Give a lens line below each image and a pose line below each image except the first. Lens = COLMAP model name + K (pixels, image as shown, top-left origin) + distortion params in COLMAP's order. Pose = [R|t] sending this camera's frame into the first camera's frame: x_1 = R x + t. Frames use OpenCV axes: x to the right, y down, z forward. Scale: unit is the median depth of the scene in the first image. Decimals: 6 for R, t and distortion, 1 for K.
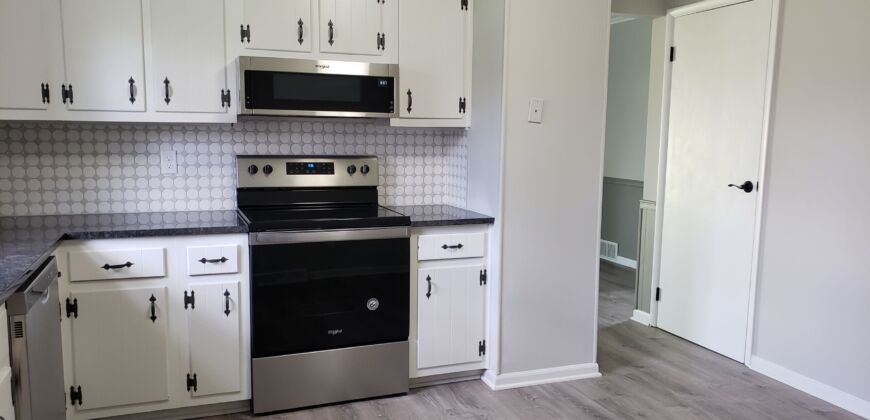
lens RADIAL K [[678.4, 0, 433.4], [0, 678.4, 201.4], [0, 0, 1]] dist [-0.009823, 0.013648]
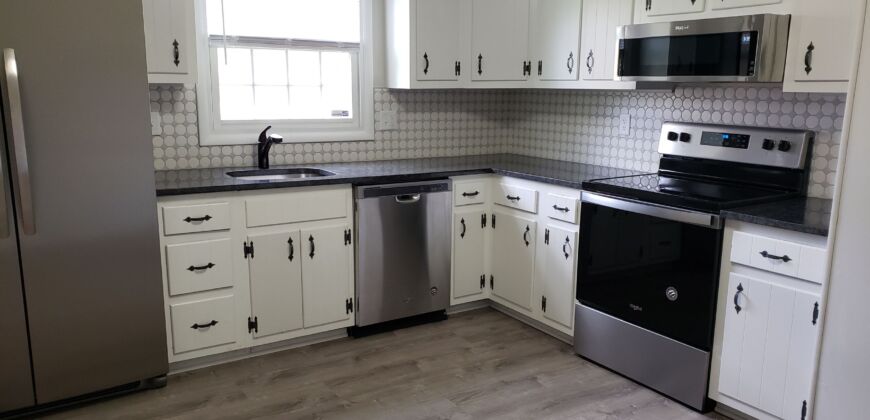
lens RADIAL K [[620.2, 0, 433.4], [0, 620.2, 220.1], [0, 0, 1]] dist [-0.045274, -0.000450]
pose [[0.202834, 0.189584, -0.960685, 0.584023], [-0.106697, 0.979516, 0.170773, -0.045489], [0.973383, 0.067864, 0.218908, 0.498085]]
